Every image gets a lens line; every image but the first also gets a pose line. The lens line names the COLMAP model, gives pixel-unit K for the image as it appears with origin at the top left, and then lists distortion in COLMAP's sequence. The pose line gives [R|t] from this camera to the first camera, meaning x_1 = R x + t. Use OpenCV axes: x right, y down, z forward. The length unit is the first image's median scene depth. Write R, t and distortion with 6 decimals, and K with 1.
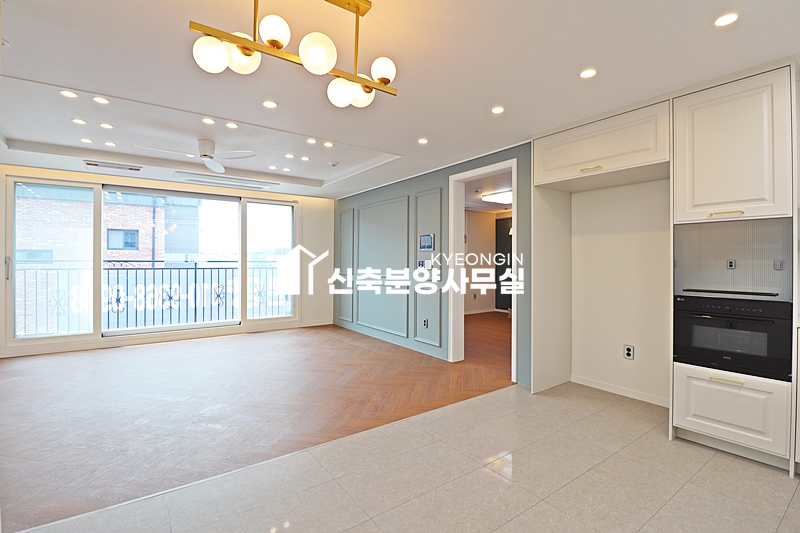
lens RADIAL K [[380.3, 0, 405.1], [0, 380.3, 261.3], [0, 0, 1]] dist [0.000759, -0.012720]
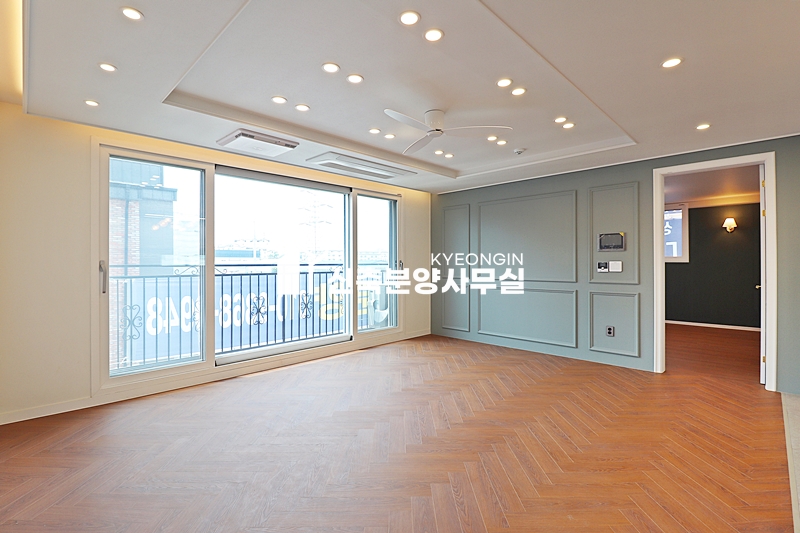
lens RADIAL K [[380.3, 0, 405.1], [0, 380.3, 261.3], [0, 0, 1]] dist [0.000759, -0.012720]
pose [[0.984663, -0.006730, 0.174340, -0.462891], [0.007309, 0.999970, -0.002679, -0.003766], [-0.174317, 0.003912, 0.984682, 0.151064]]
